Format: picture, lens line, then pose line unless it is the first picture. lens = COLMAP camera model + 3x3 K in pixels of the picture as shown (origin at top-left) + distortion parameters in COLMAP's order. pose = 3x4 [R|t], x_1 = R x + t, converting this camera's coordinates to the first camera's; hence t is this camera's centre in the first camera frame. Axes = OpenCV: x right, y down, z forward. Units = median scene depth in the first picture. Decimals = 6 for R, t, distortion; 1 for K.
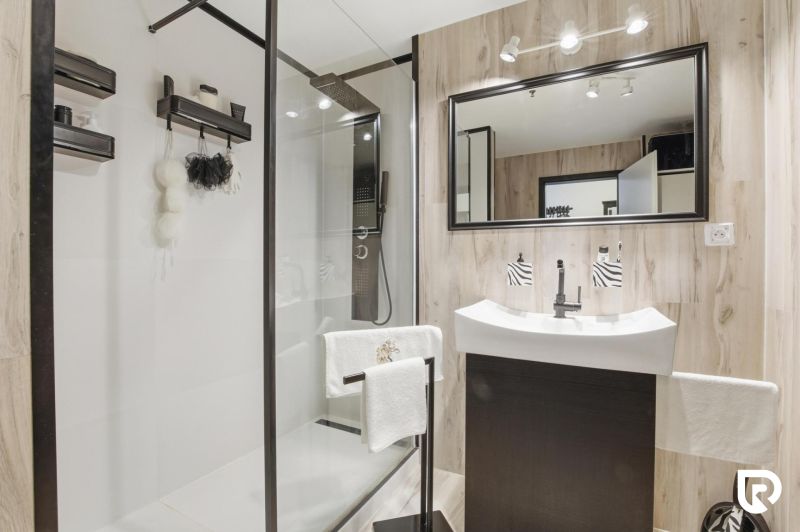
lens RADIAL K [[371.8, 0, 397.4], [0, 371.8, 263.1], [0, 0, 1]] dist [-0.036973, 0.007247]
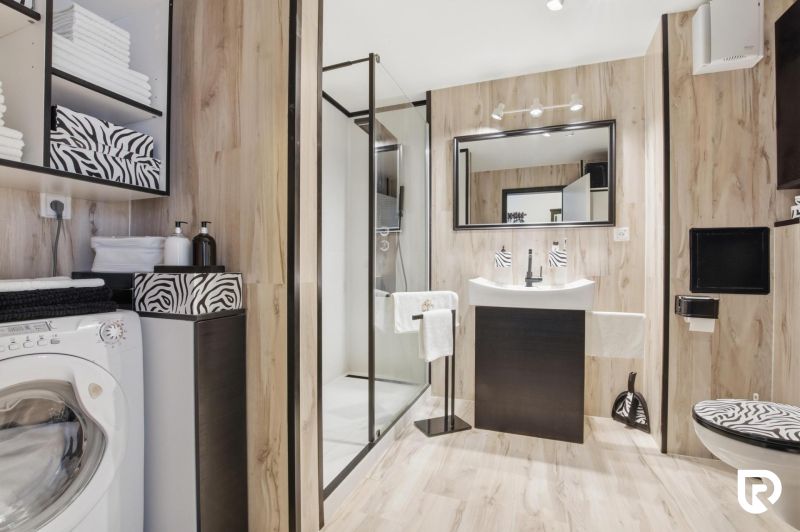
lens RADIAL K [[371.7, 0, 400.0], [0, 371.7, 266.0], [0, 0, 1]] dist [-0.033497, 0.000312]
pose [[0.991539, 0.001174, 0.129803, -0.272199], [-0.001541, 0.999995, 0.002723, 0.050319], [-0.129799, -0.002900, 0.991536, -0.431123]]
